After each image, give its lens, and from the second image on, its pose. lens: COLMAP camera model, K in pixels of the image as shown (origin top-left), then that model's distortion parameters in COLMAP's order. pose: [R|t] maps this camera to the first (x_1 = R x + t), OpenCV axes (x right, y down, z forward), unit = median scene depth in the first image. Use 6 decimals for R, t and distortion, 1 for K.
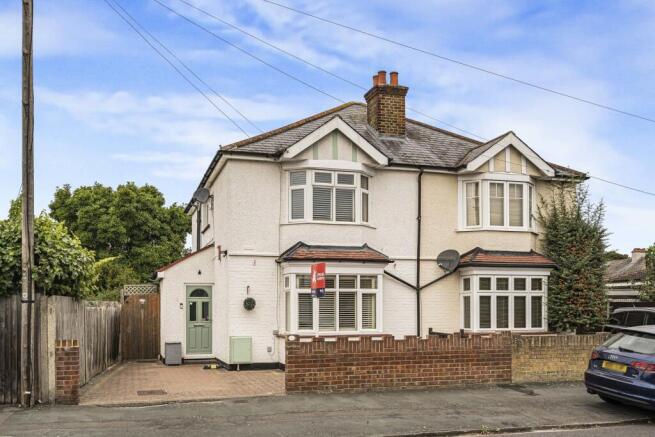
lens RADIAL K [[656.6, 0, 328.5], [0, 656.6, 298.2], [0, 0, 1]] dist [0.003756, -0.005570]
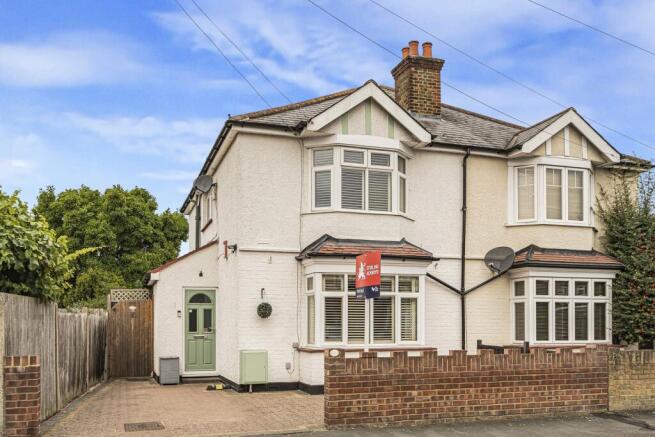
lens RADIAL K [[623.4, 0, 326.1], [0, 623.4, 312.8], [0, 0, 1]] dist [0.005042, 0.005396]
pose [[0.999757, 0.001562, 0.021989, -0.057439], [-0.001570, 0.999999, 0.000338, 0.010707], [-0.021988, -0.000372, 0.999758, 0.212722]]
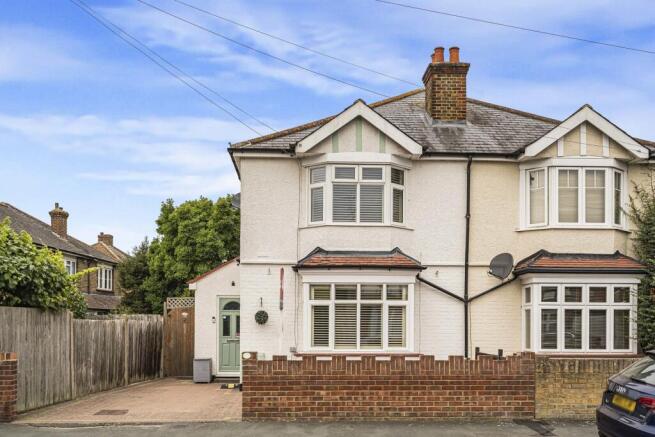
lens RADIAL K [[678.8, 0, 329.1], [0, 678.8, 318.3], [0, 0, 1]] dist [0.002021, 0.001097]
pose [[0.965386, 0.004256, -0.260789, 0.199681], [-0.003118, 0.999984, 0.004776, 0.004968], [0.260805, -0.003798, 0.965384, 0.118966]]
